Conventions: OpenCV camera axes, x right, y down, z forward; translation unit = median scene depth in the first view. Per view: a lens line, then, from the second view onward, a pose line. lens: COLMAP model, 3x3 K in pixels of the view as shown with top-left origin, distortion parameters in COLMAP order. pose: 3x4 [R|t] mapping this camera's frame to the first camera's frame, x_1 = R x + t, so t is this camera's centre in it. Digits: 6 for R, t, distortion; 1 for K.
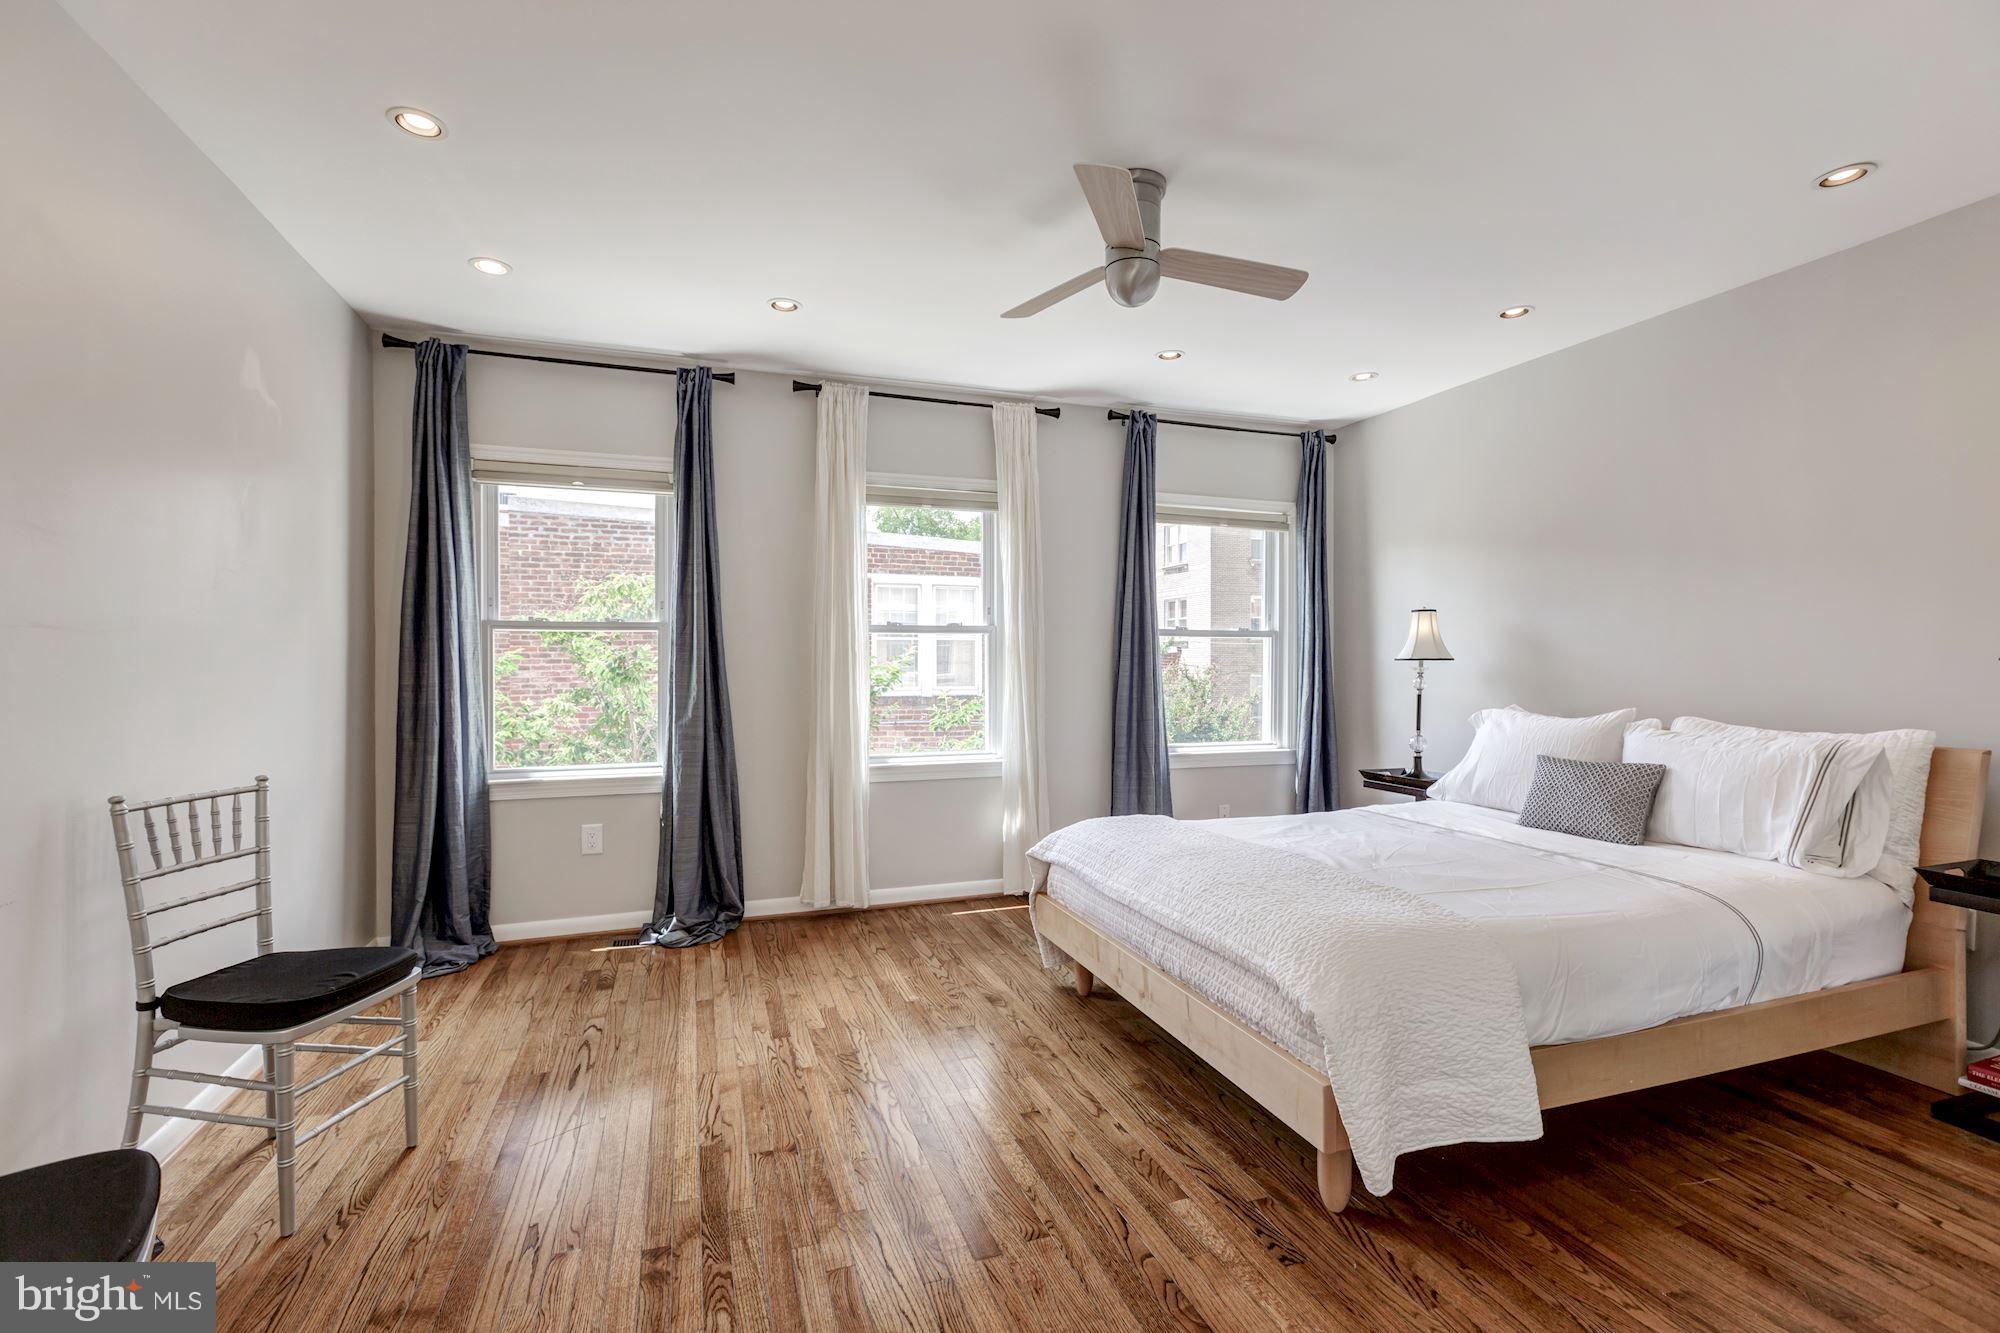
lens RADIAL K [[884.1, 0, 1001.1], [0, 884.1, 668.7], [0, 0, 1]] dist [-0.000154, 0.000068]
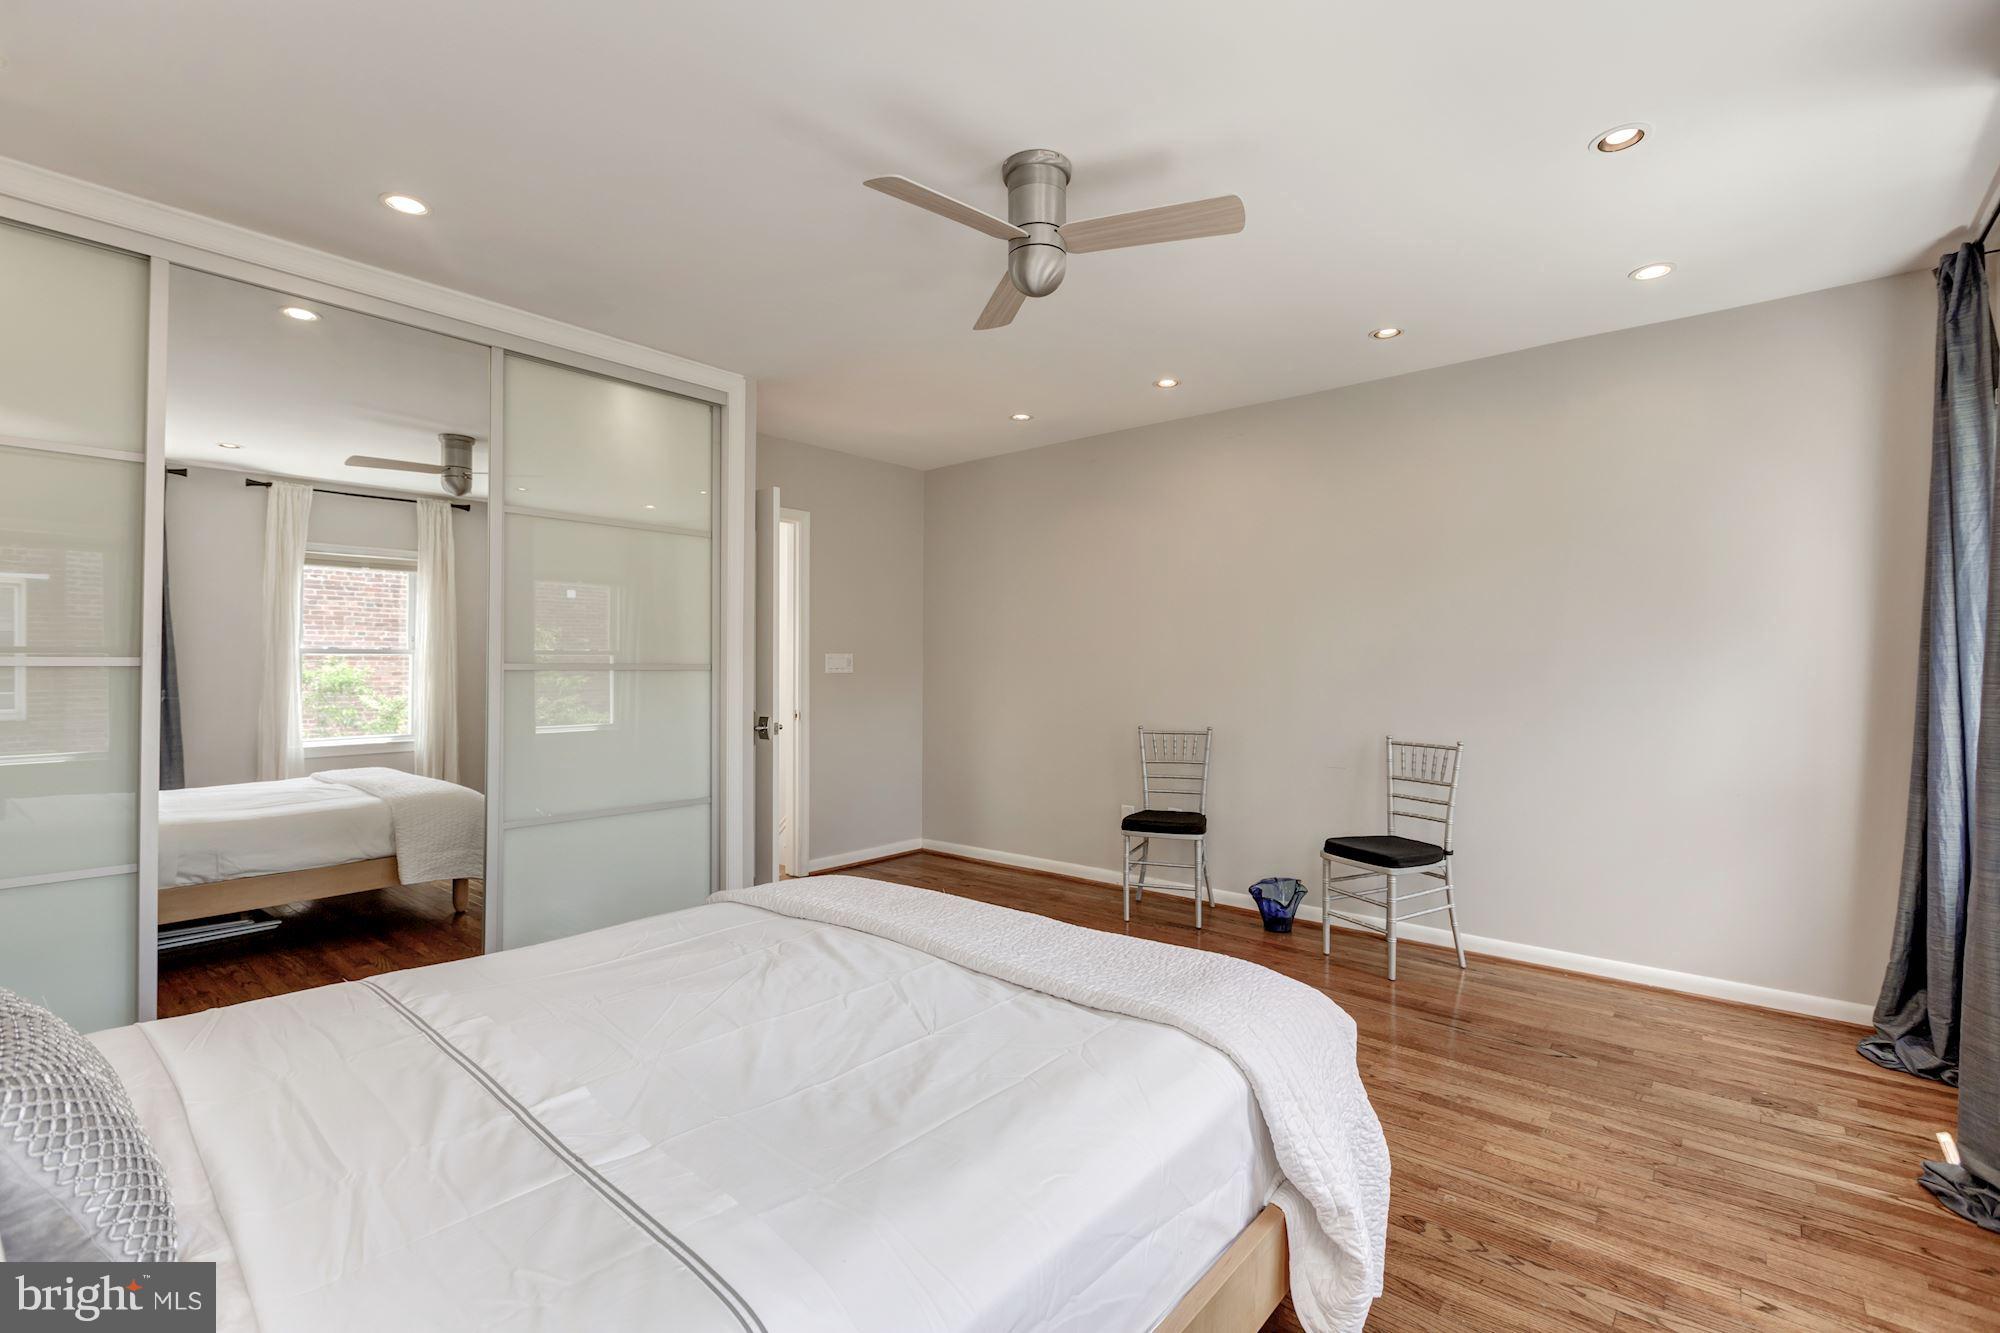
lens RADIAL K [[884.1, 0, 998.9], [0, 884.1, 662.8], [0, 0, 1]] dist [-0.000154, 0.000068]
pose [[-0.871060, 0.001252, -0.491175, 0.460785], [0.000988, 0.999999, 0.000796, -0.018677], [0.491176, 0.000208, -0.871061, 1.278735]]
